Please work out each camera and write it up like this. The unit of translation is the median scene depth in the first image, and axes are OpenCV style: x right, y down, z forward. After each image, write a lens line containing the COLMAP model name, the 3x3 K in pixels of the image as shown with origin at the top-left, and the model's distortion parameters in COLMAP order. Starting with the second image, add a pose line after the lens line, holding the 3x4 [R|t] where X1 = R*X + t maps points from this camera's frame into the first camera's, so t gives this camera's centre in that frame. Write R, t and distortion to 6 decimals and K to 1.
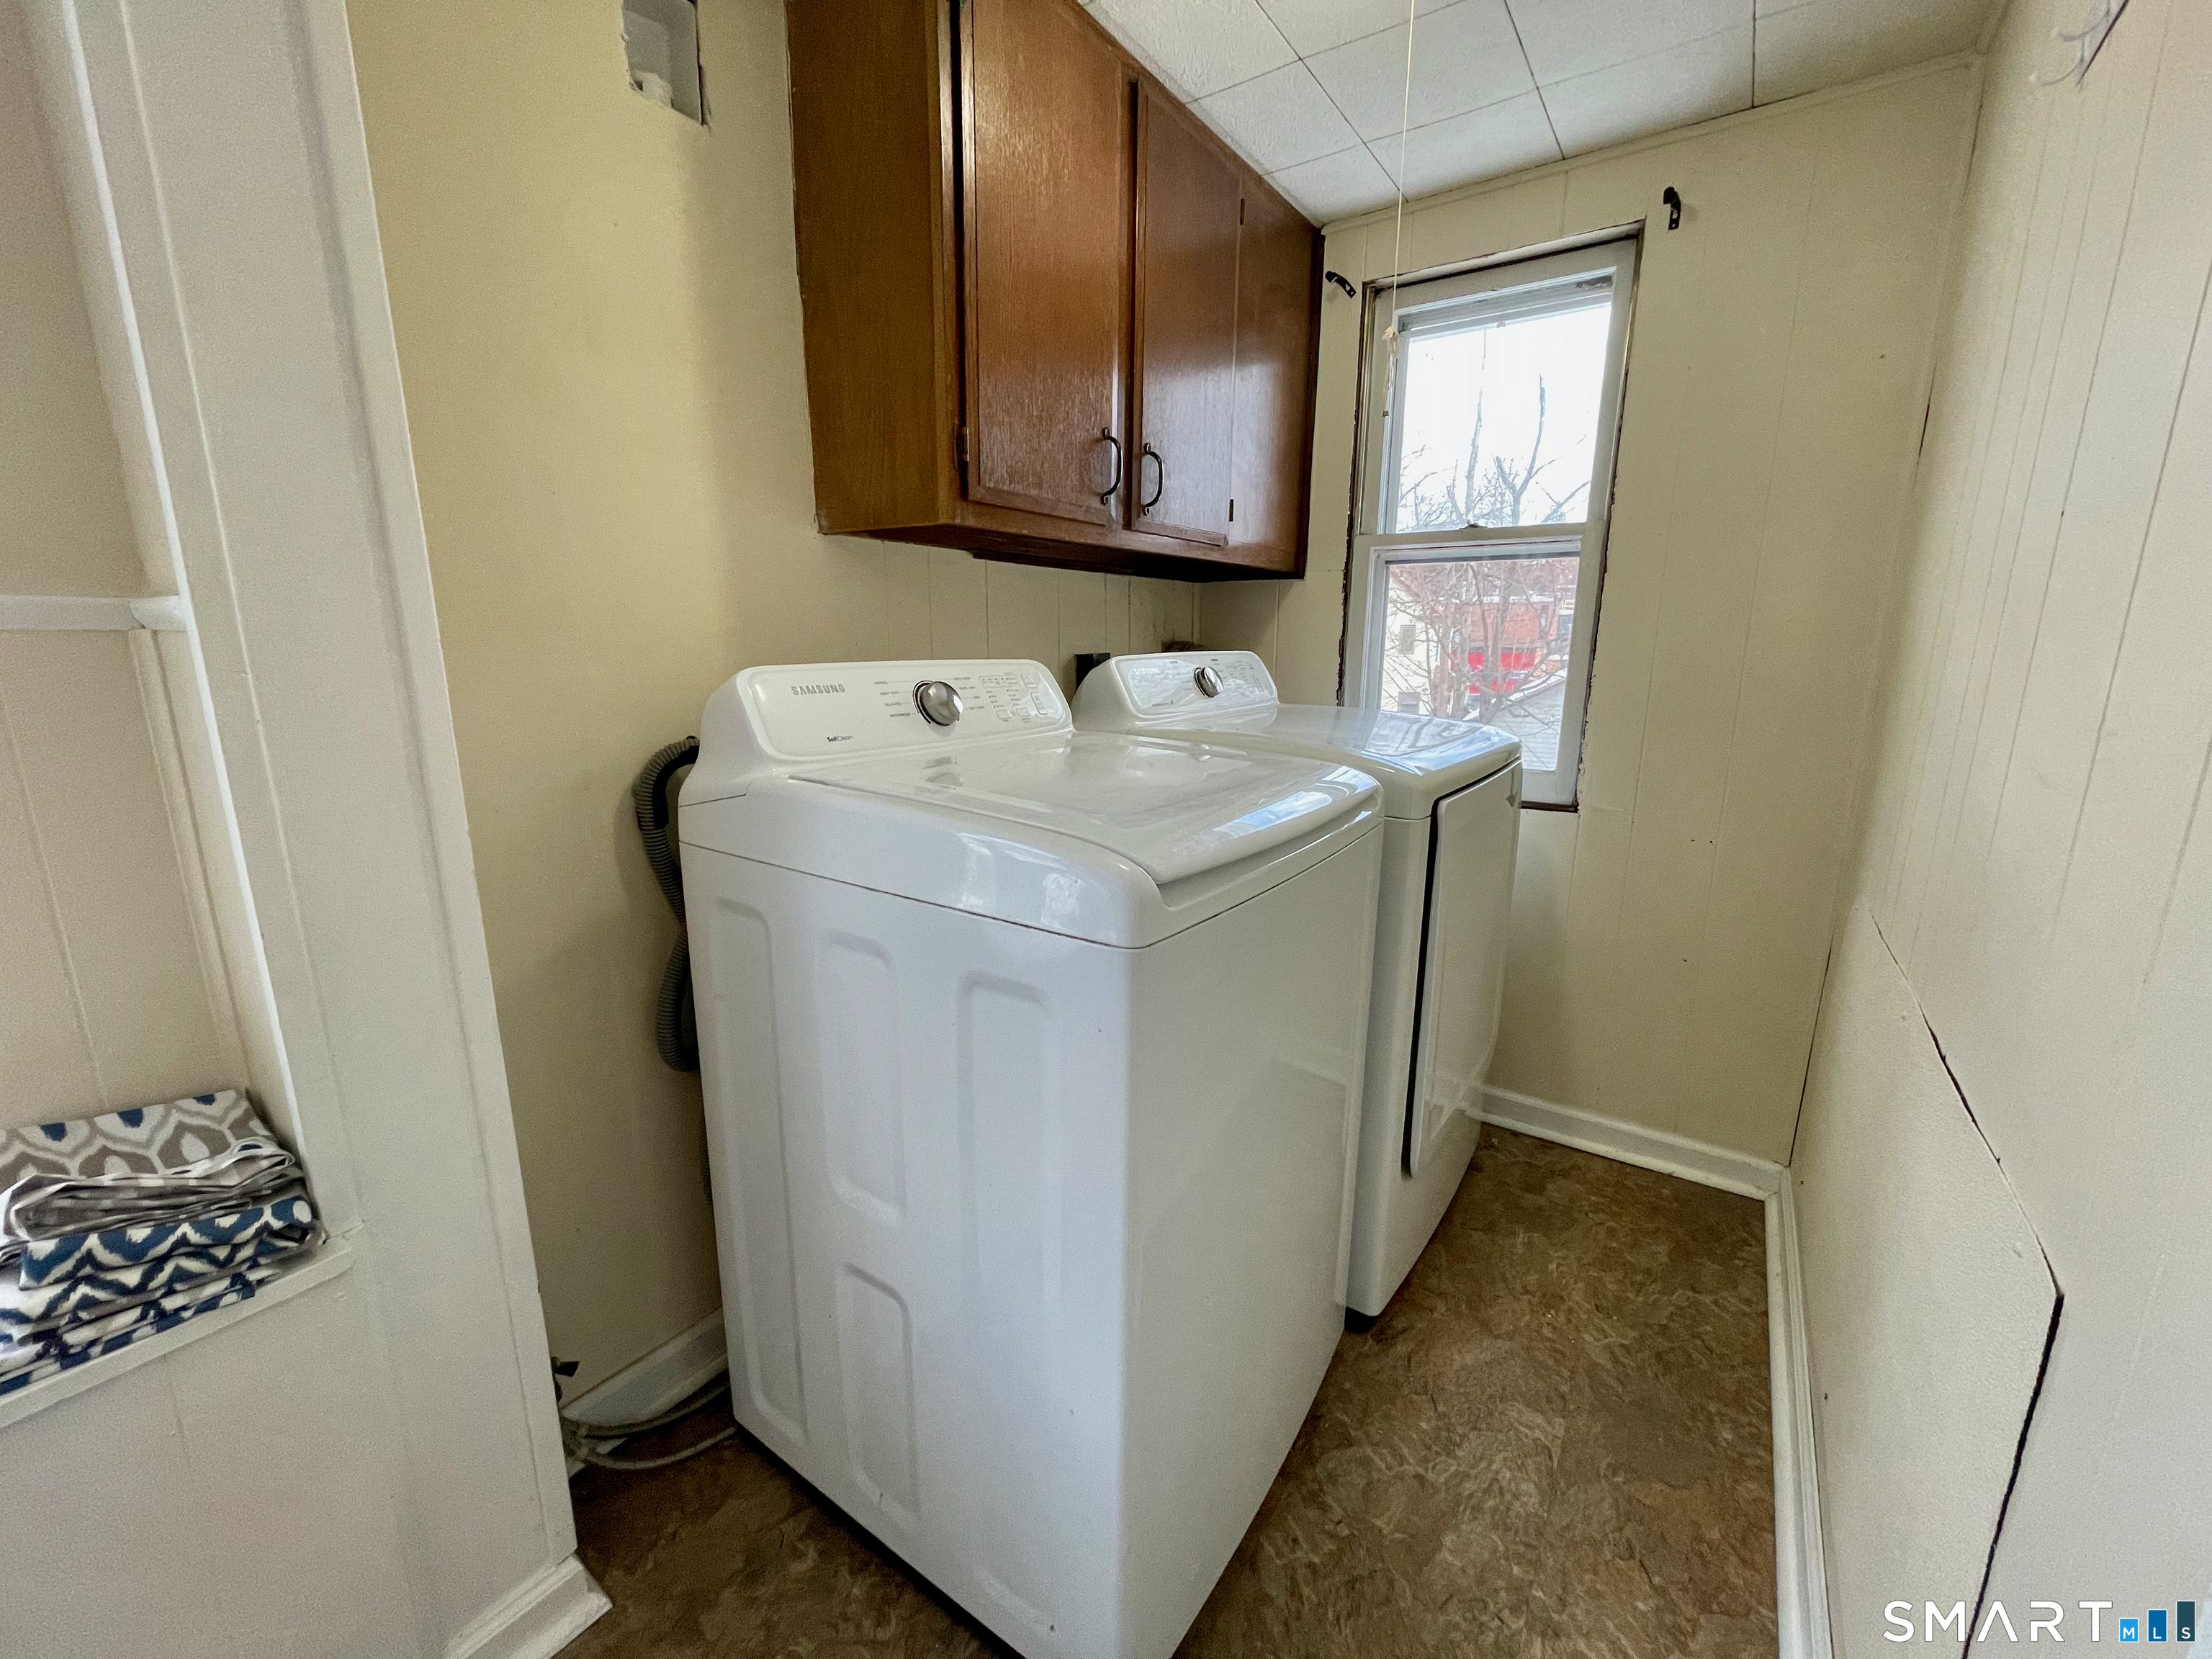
lens RADIAL K [[889.4, 0, 1106.3], [0, 889.4, 827.5], [0, 0, 1]] dist [0.000287, 0.000067]
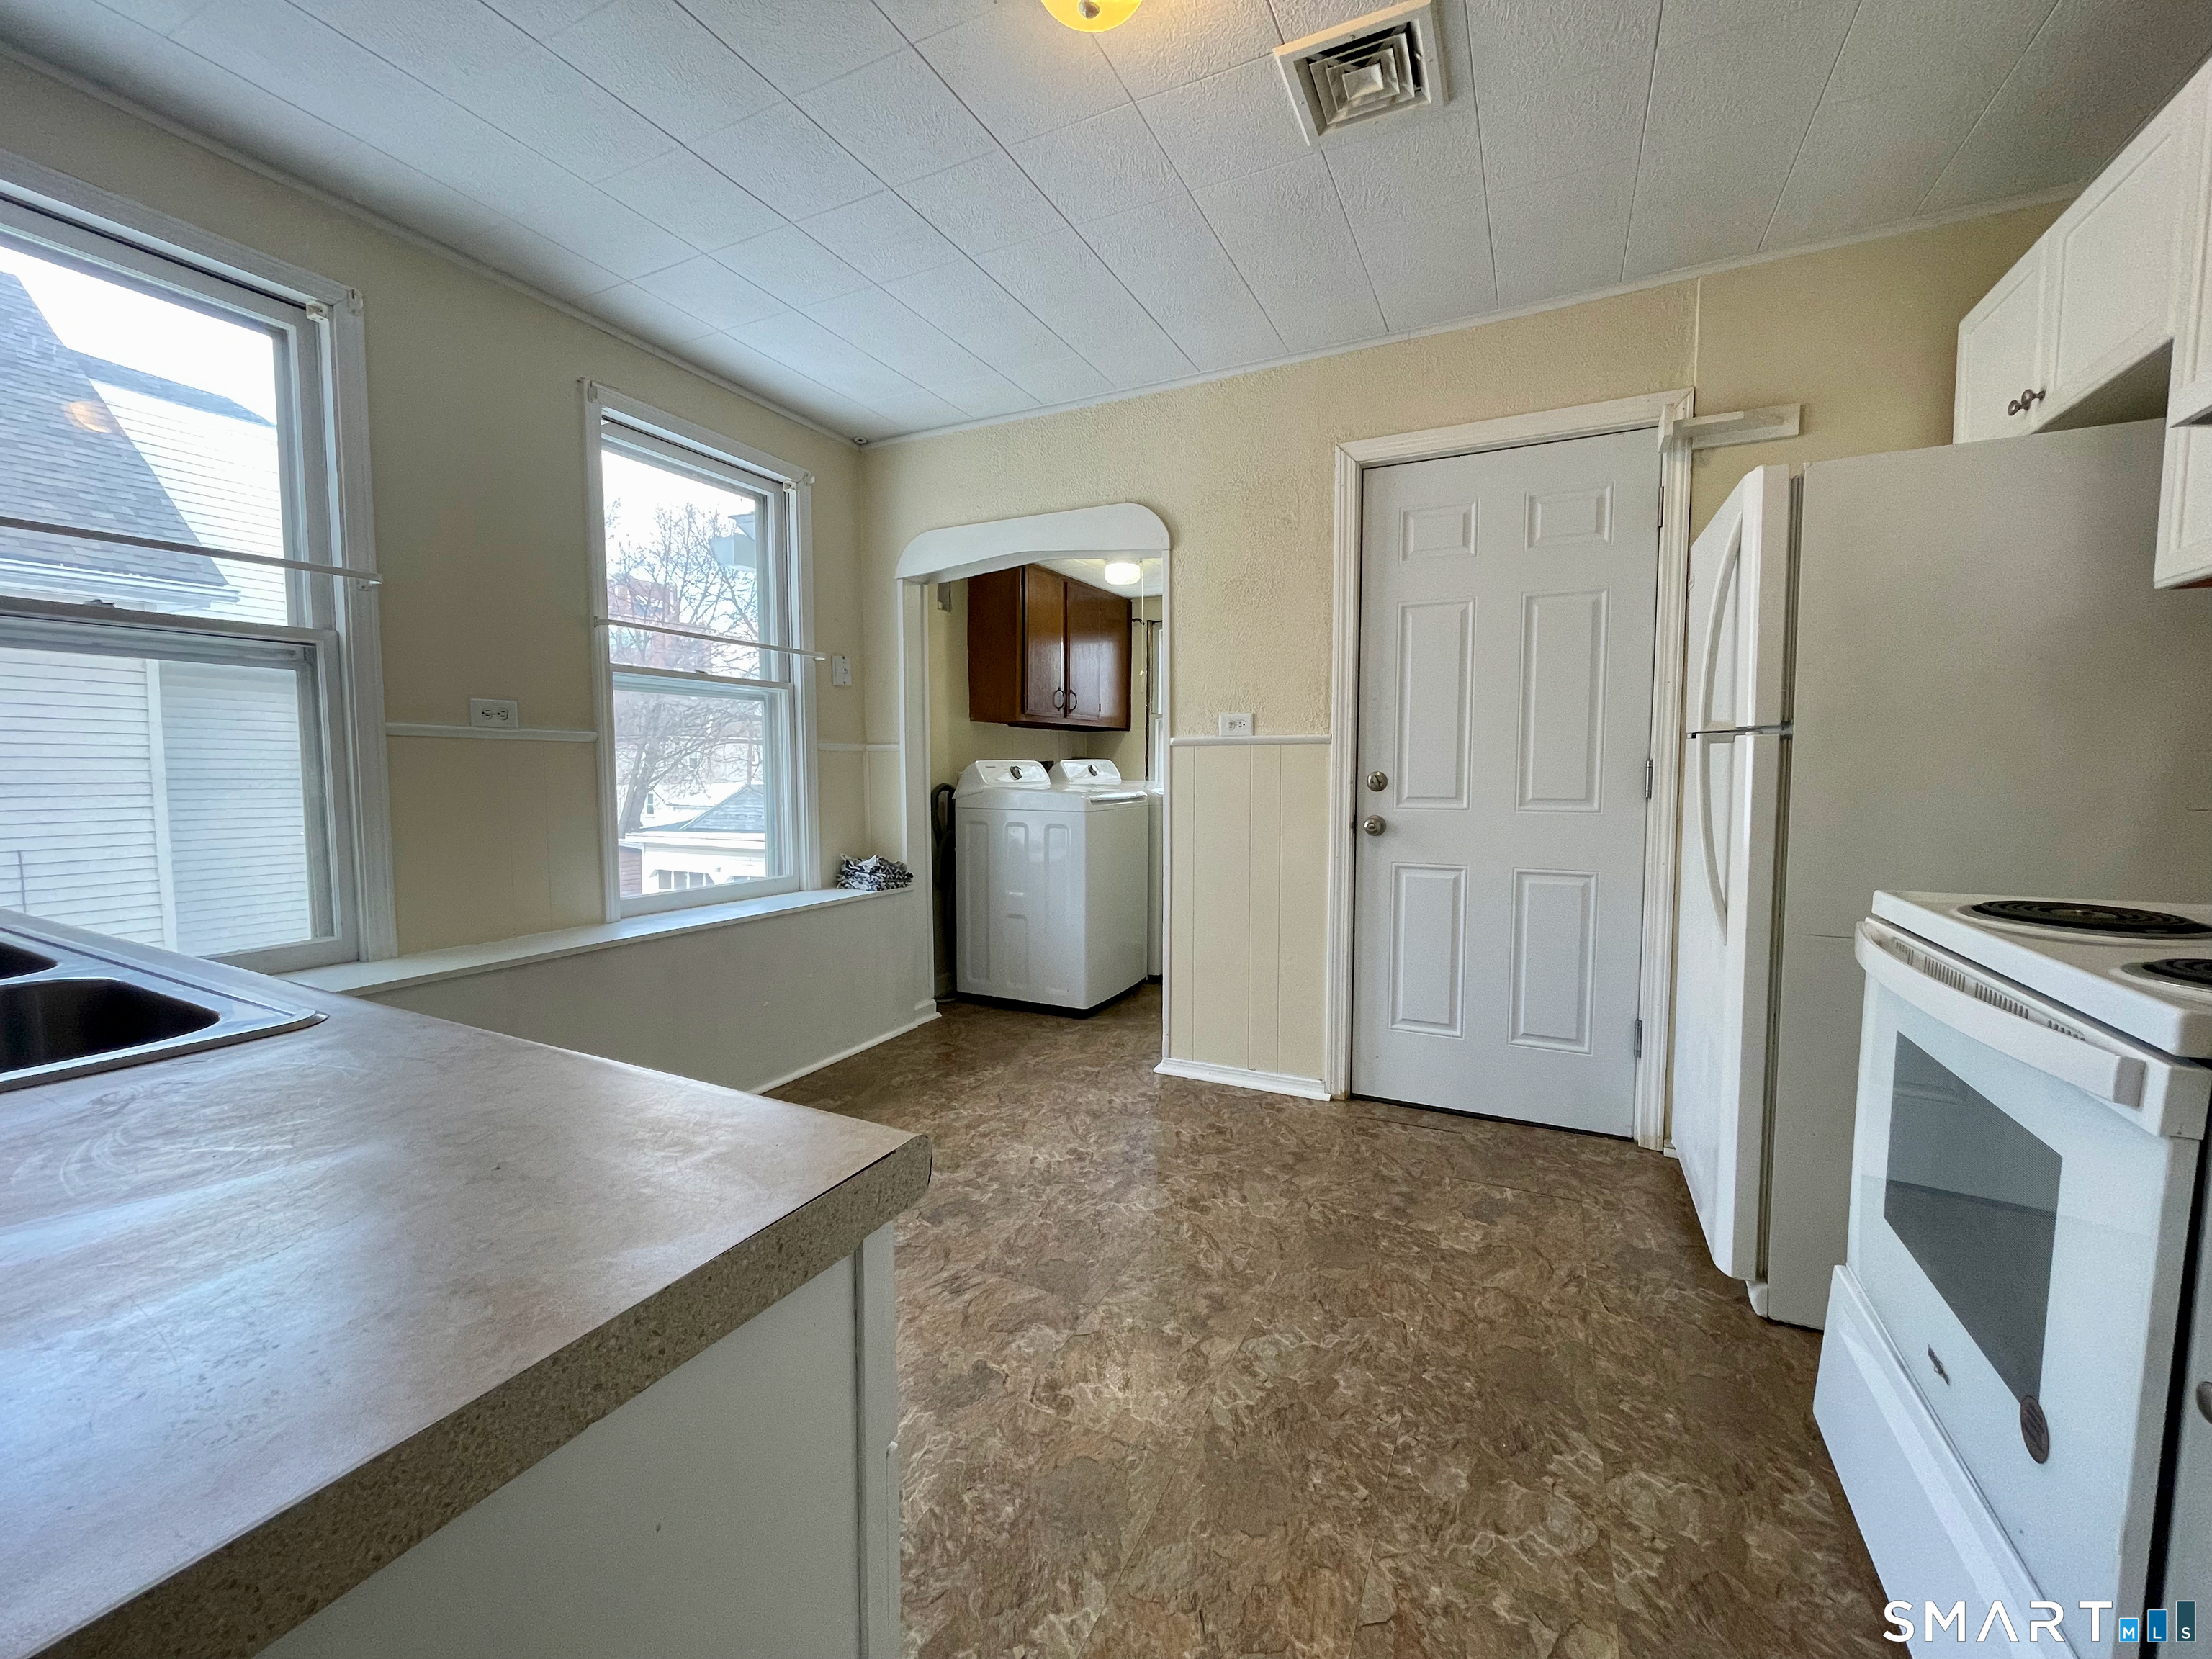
lens RADIAL K [[889.4, 0, 1106.3], [0, 889.4, 827.5], [0, 0, 1]] dist [0.000287, 0.000067]
pose [[0.990125, -0.014734, 0.139412, -0.220412], [0.033547, 0.990470, -0.133579, 0.361811], [-0.136116, 0.136937, 0.981183, -1.587069]]
